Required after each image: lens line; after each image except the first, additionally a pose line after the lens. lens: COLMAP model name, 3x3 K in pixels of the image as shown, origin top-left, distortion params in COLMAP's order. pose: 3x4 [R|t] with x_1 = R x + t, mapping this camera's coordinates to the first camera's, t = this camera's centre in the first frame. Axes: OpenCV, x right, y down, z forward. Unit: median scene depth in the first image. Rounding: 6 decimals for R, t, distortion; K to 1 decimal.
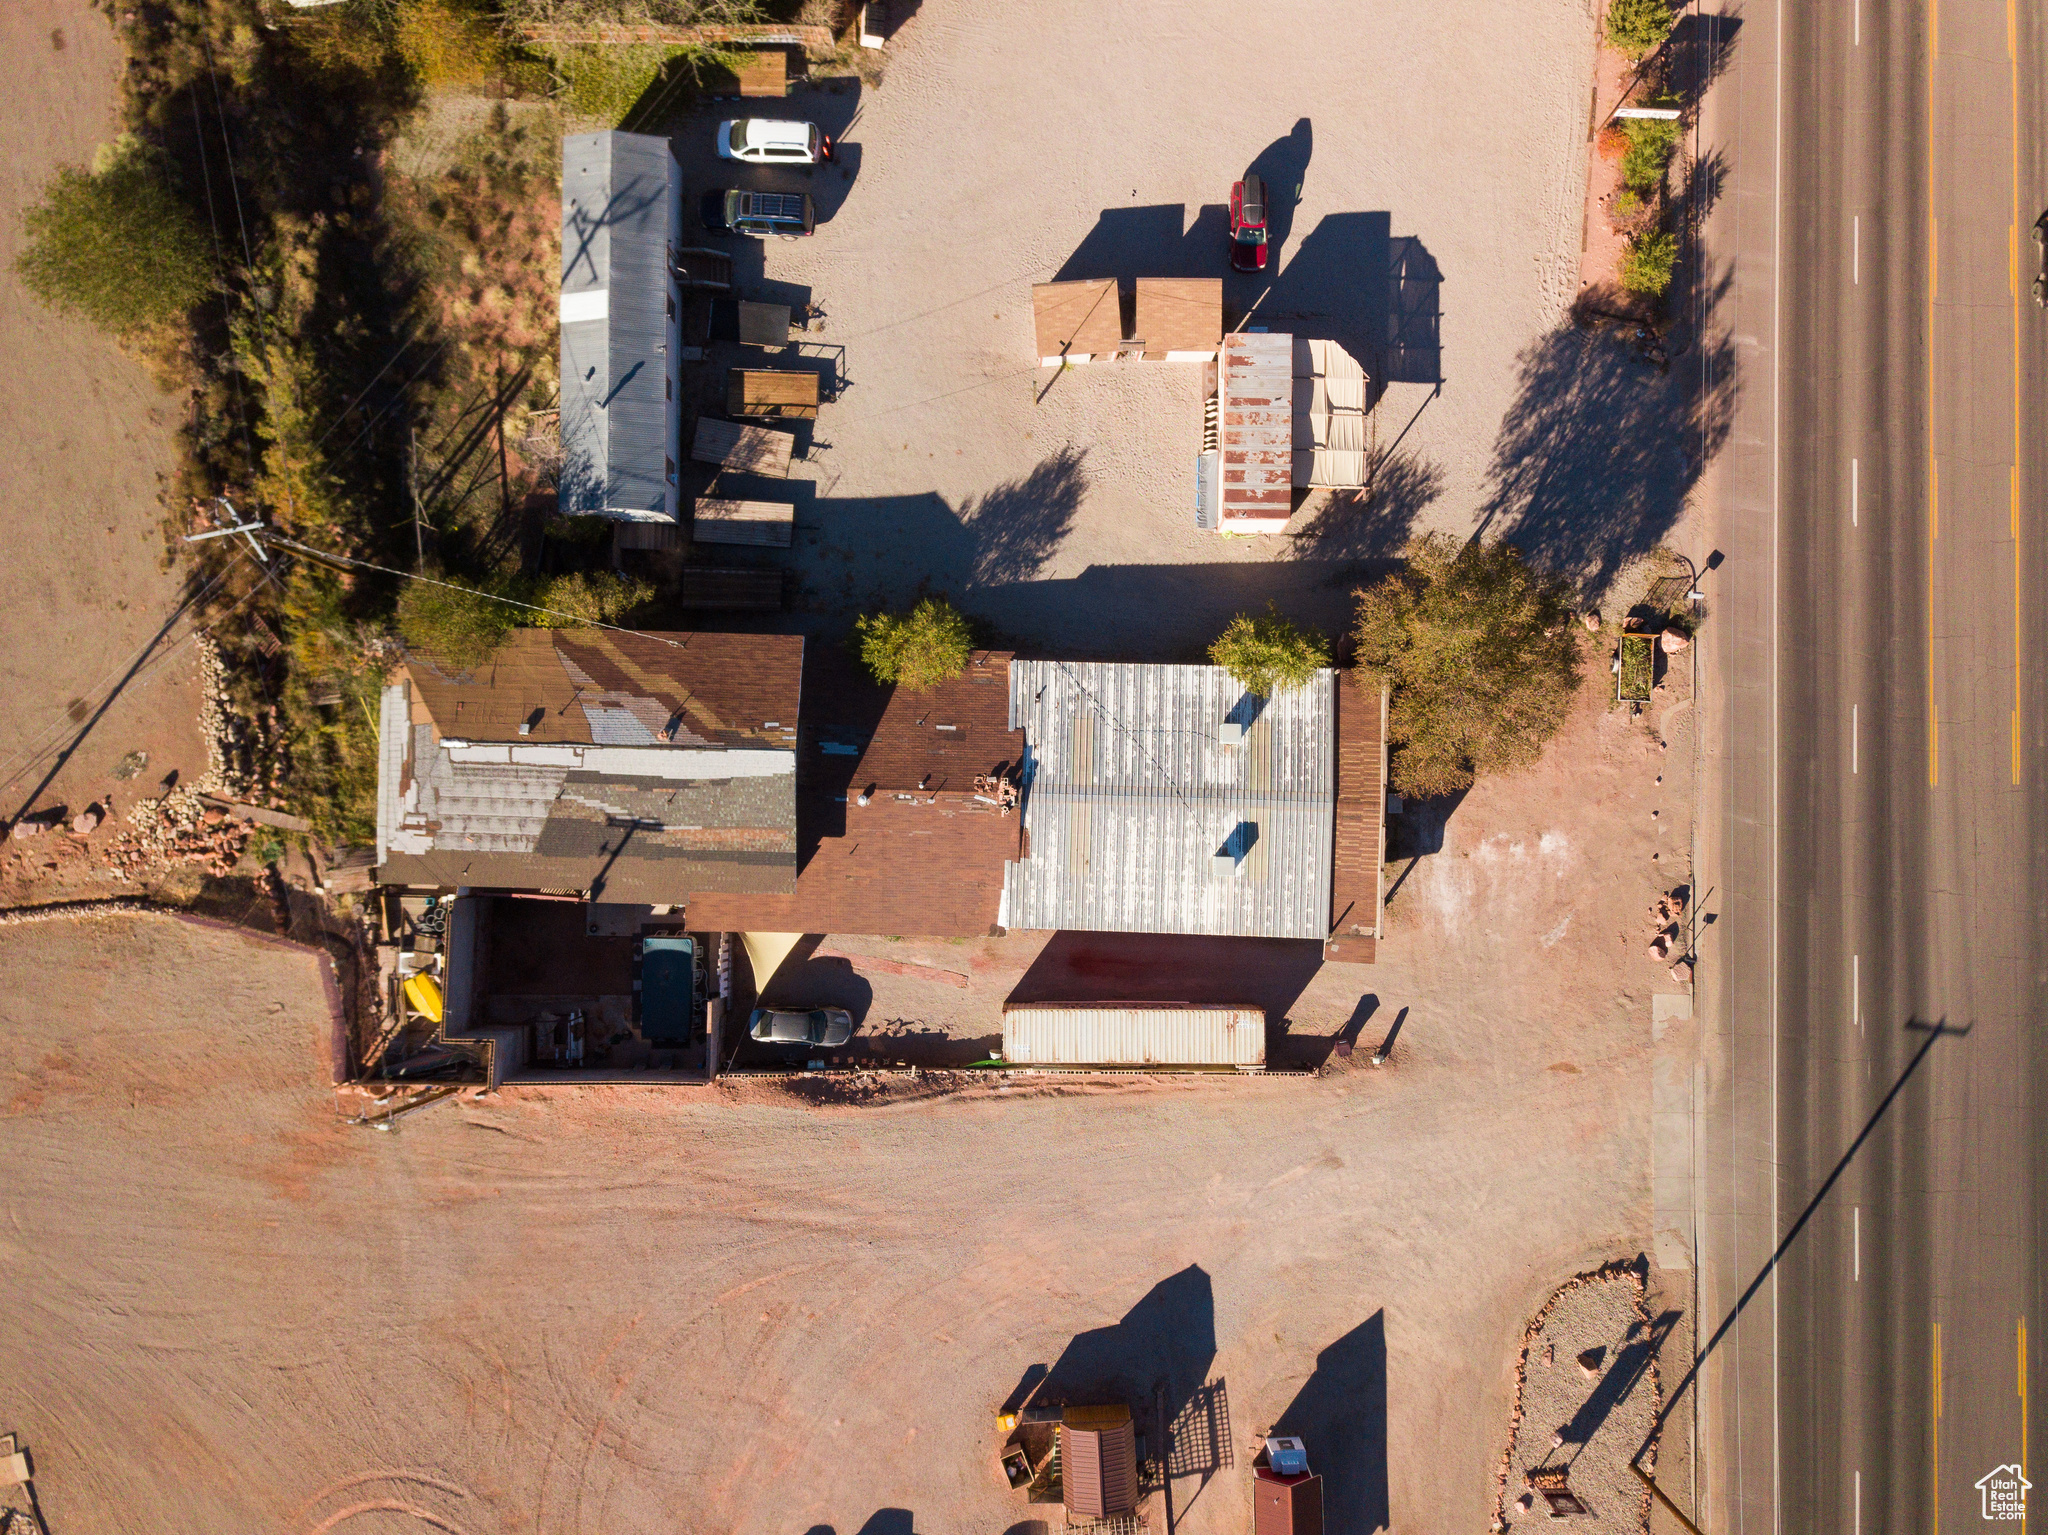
lens RADIAL K [[1554.6, 0, 1027.9], [0, 1554.6, 780.2], [0, 0, 1]] dist [0.015300, -0.011209]
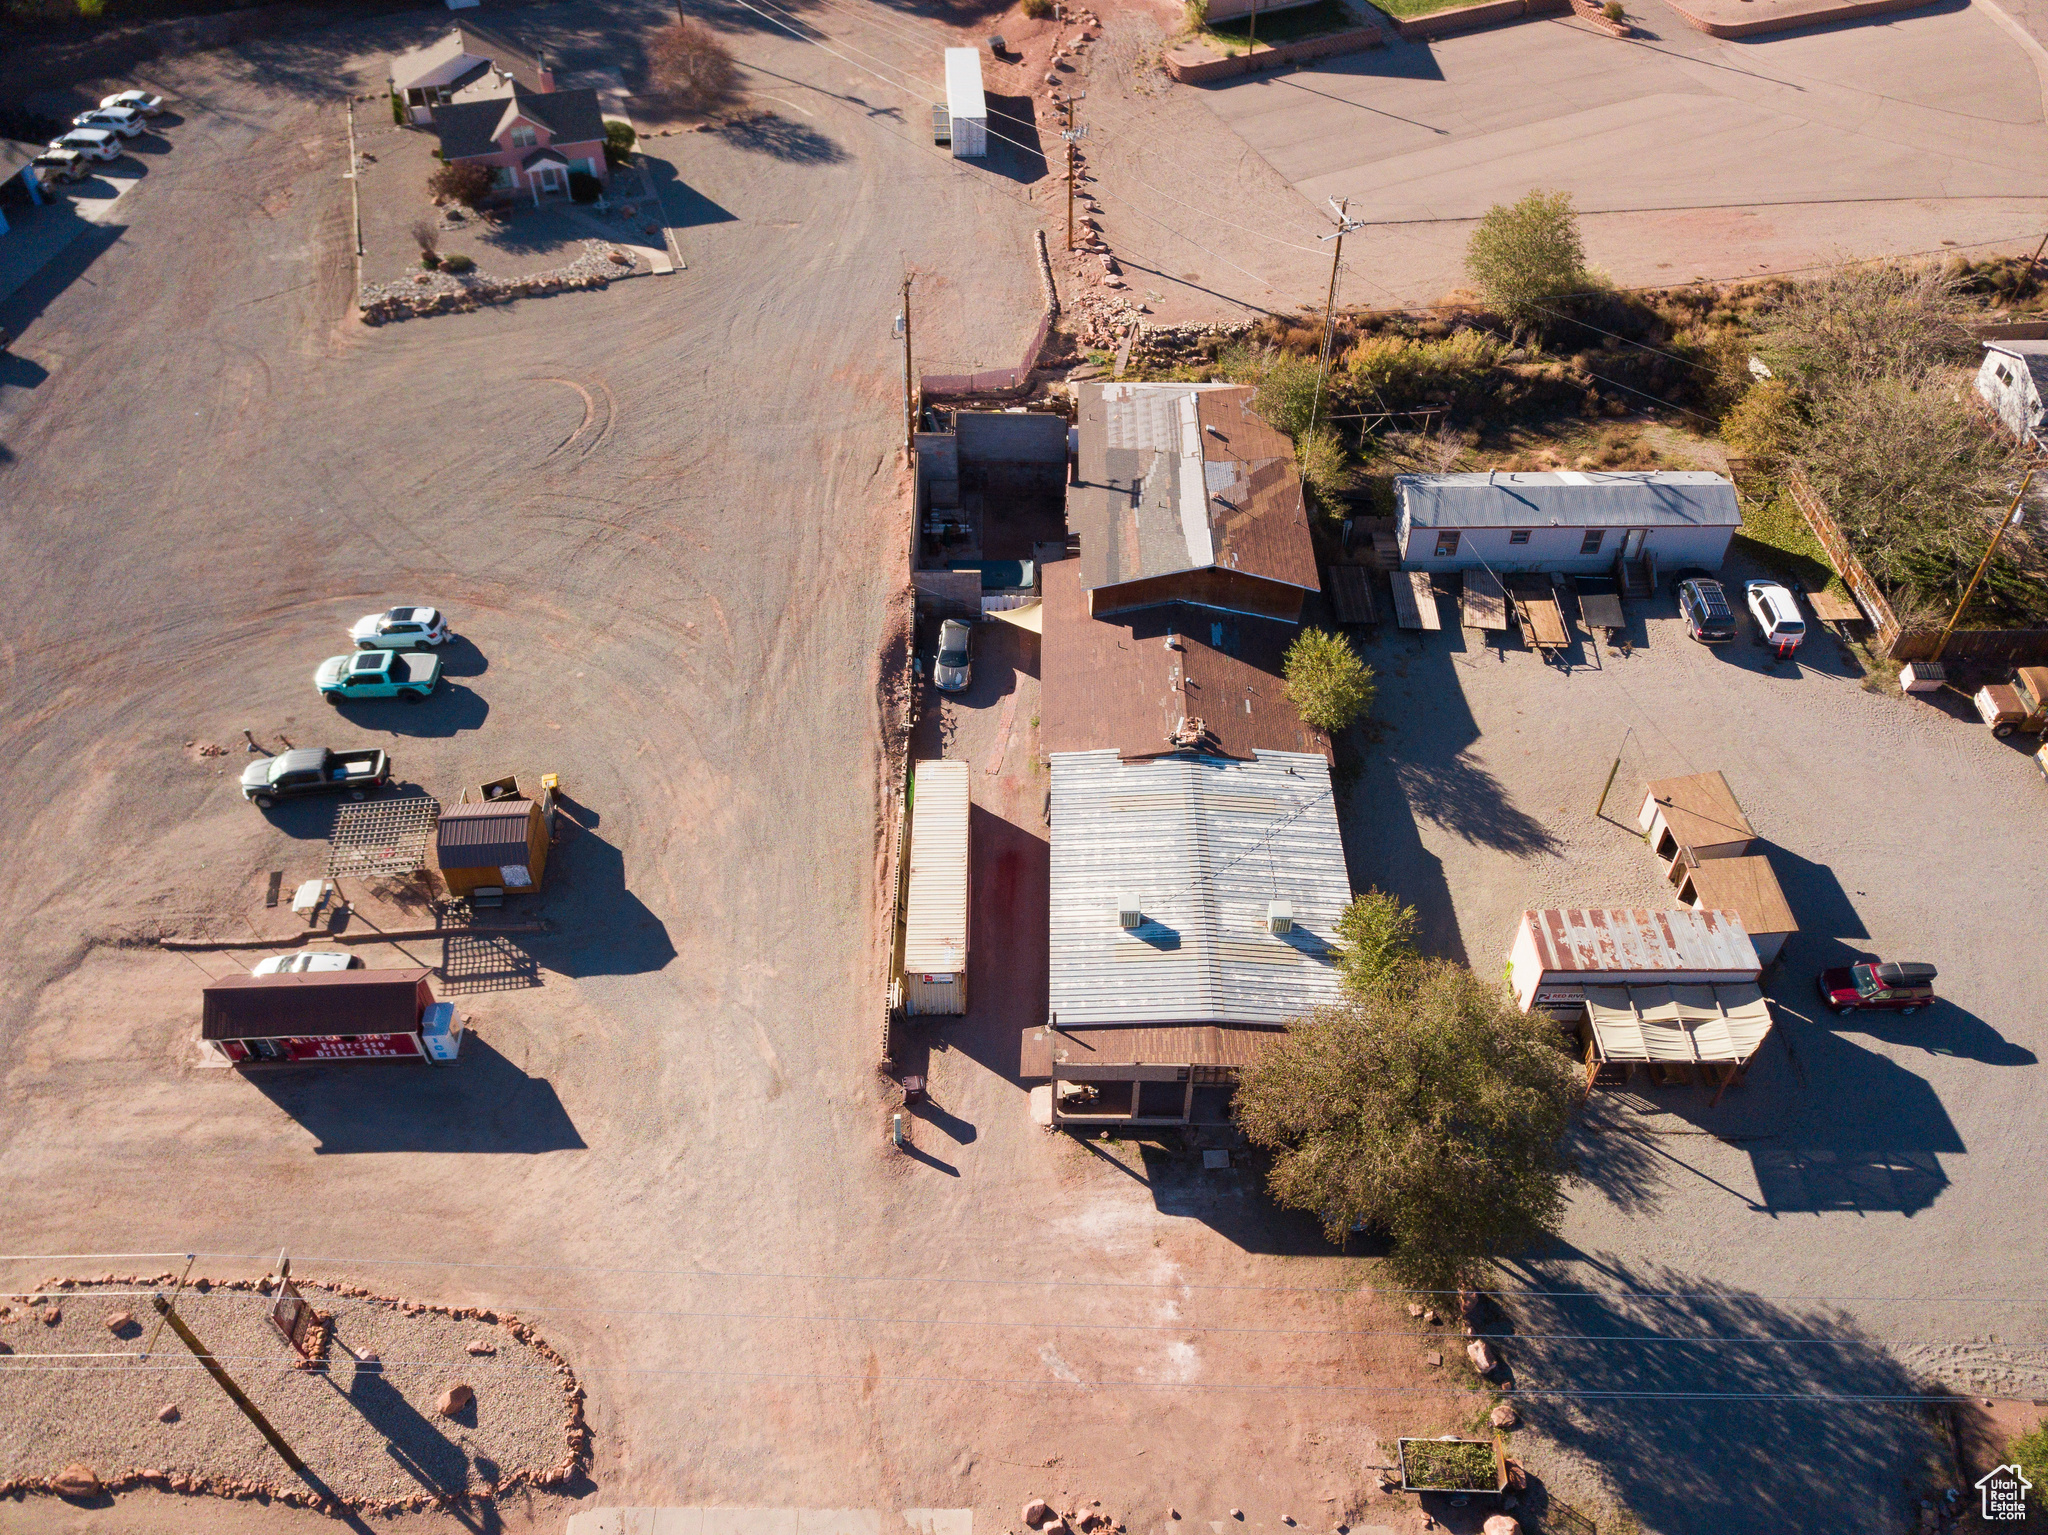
lens RADIAL K [[1554.6, 0, 1045.0], [0, 1554.6, 755.4], [0, 0, 1]] dist [0.015300, -0.011209]
pose [[0.021608, 0.706077, -0.707805, 0.665856], [-0.999280, 0.037327, 0.006729, 0.090769], [0.031172, 0.707151, 0.706375, 0.298637]]
